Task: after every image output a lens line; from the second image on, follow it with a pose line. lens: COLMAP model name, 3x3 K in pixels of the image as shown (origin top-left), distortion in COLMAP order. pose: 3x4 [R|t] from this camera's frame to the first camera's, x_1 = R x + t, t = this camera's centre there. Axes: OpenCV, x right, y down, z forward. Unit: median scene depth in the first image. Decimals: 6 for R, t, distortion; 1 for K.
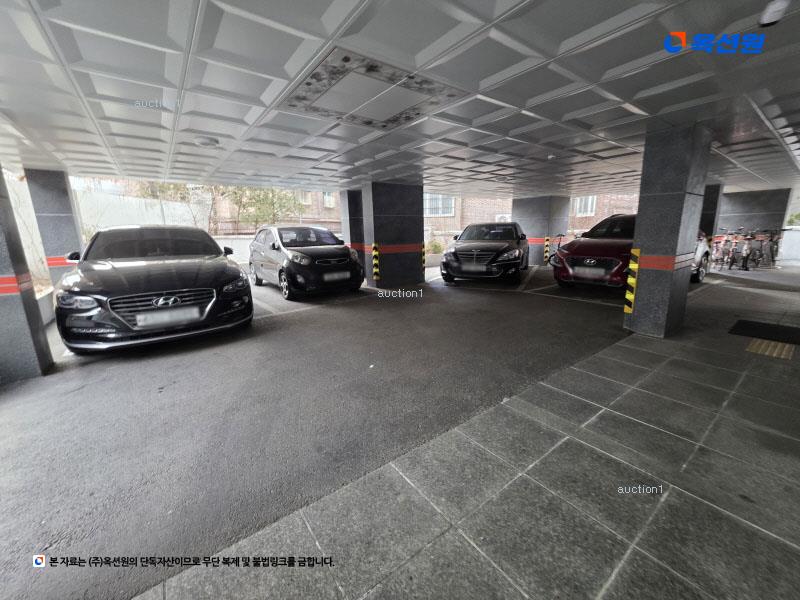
lens RADIAL K [[322.6, 0, 398.3], [0, 322.6, 301.3], [0, 0, 1]] dist [-0.003233, 0.000540]
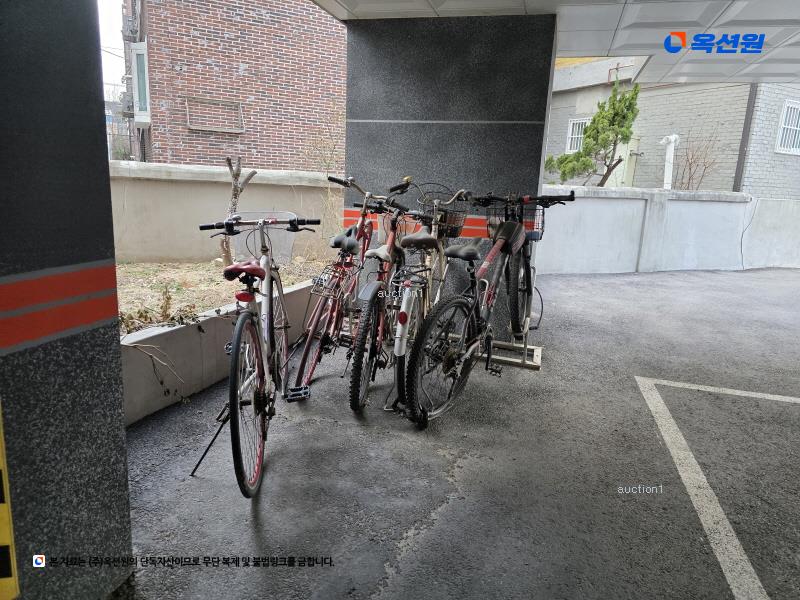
lens RADIAL K [[529.6, 0, 402.0], [0, 529.6, 299.4], [0, 0, 1]] dist [0.035710, -0.003974]
pose [[0.796703, -0.057088, 0.601669, 0.872096], [0.047682, 0.998363, 0.031589, -0.165805], [-0.602487, 0.003522, 0.798121, 0.745409]]
